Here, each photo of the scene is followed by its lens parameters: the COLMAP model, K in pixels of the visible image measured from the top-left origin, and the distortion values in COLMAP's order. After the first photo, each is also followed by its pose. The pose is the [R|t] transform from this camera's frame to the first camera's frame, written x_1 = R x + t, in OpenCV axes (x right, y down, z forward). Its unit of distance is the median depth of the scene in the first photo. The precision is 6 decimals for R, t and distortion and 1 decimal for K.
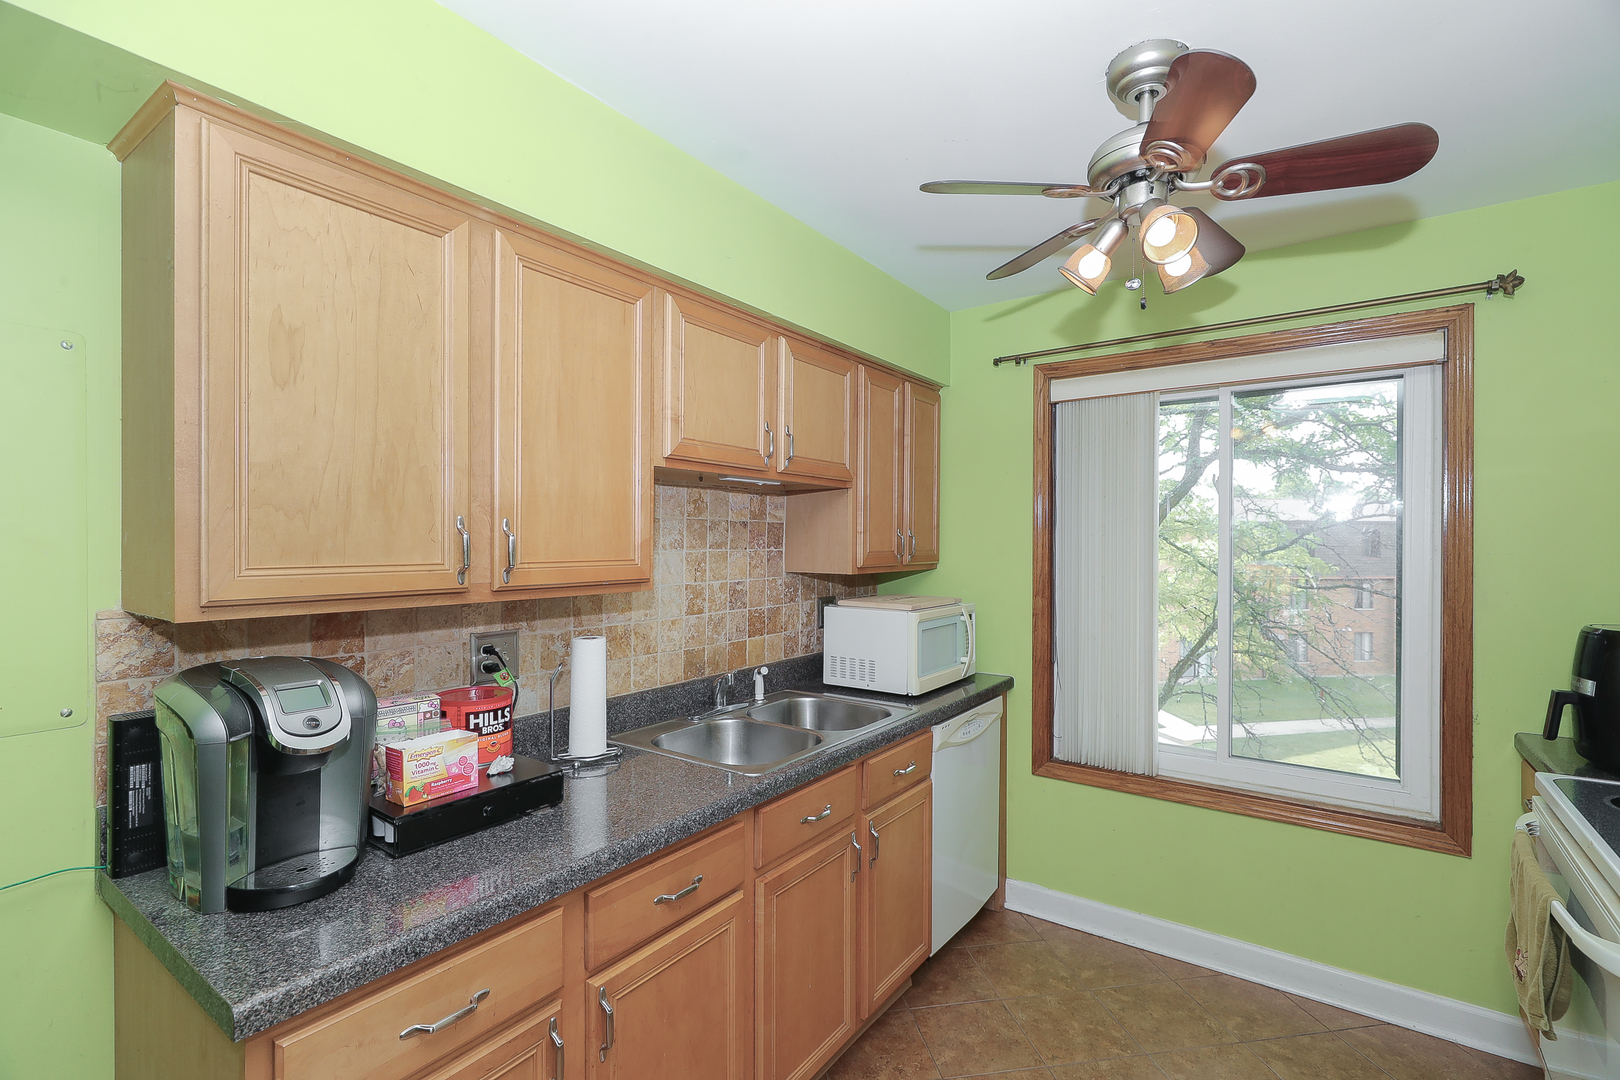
lens RADIAL K [[736.4, 0, 813.9], [0, 736.4, 542.9], [0, 0, 1]] dist [-0.002331, -0.000042]
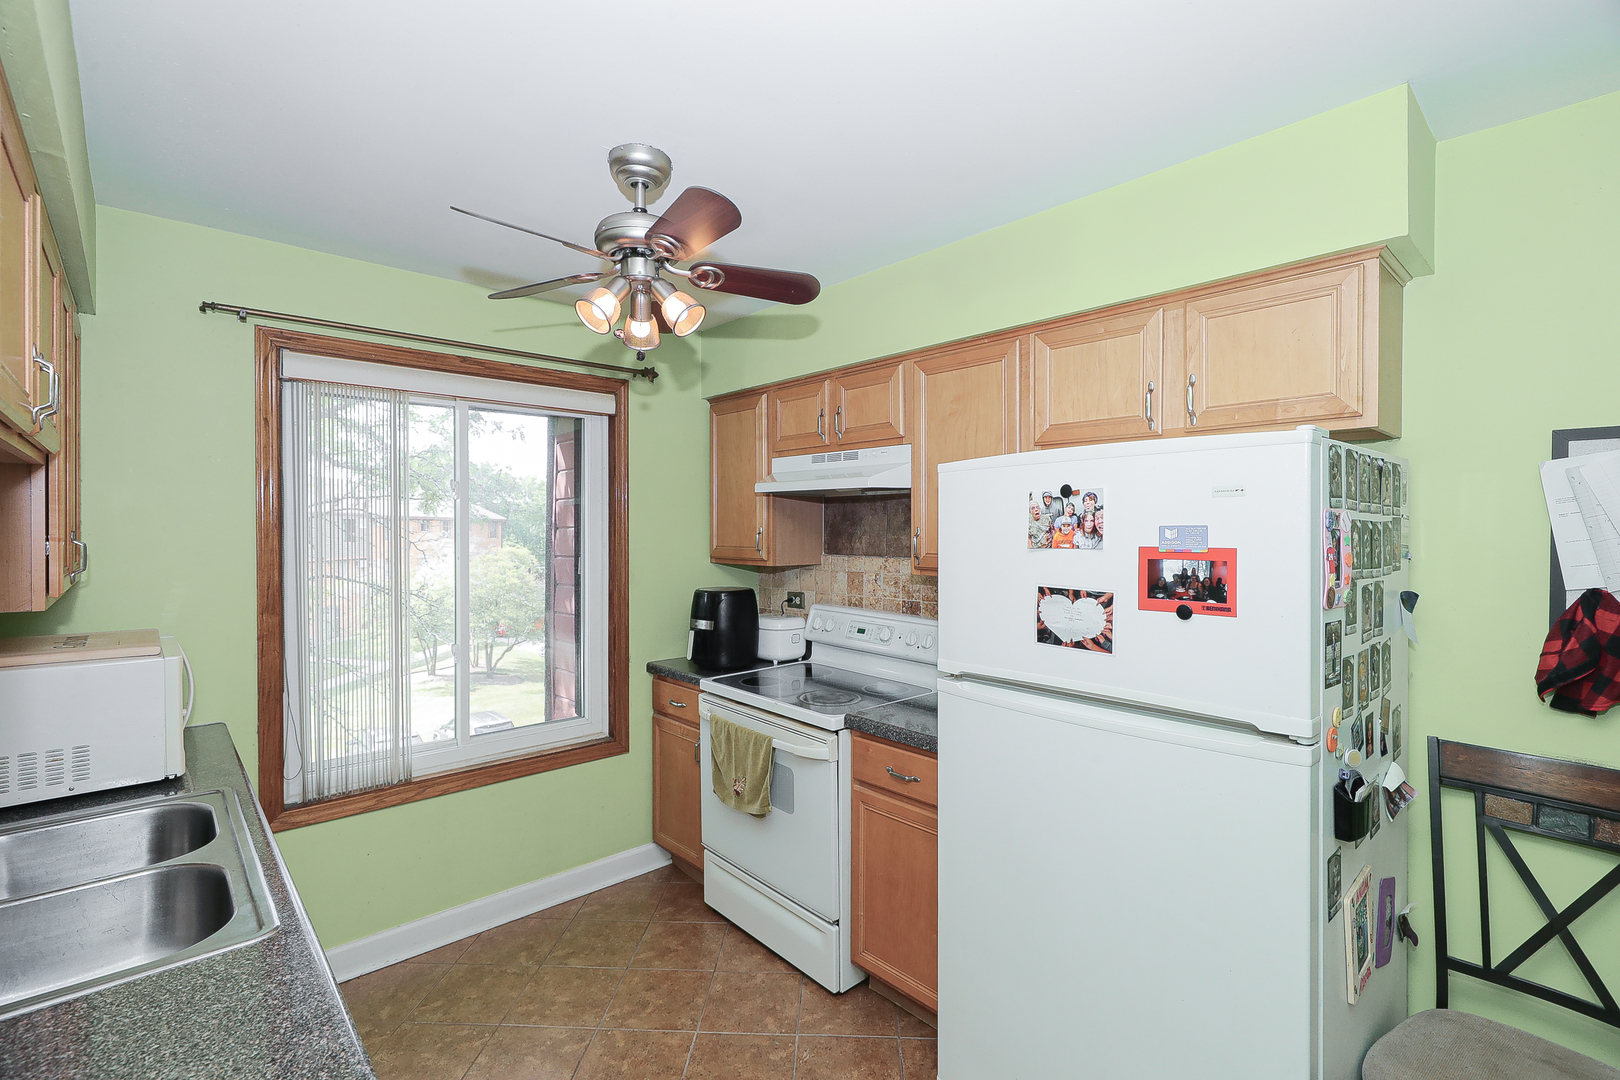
lens RADIAL K [[736.4, 0, 820.9], [0, 736.4, 532.2], [0, 0, 1]] dist [-0.002331, -0.000042]
pose [[0.199998, -0.008611, 0.979759, -0.440626], [0.004763, 0.999958, 0.007816, -0.024978], [-0.979785, 0.003104, 0.200030, 0.288672]]
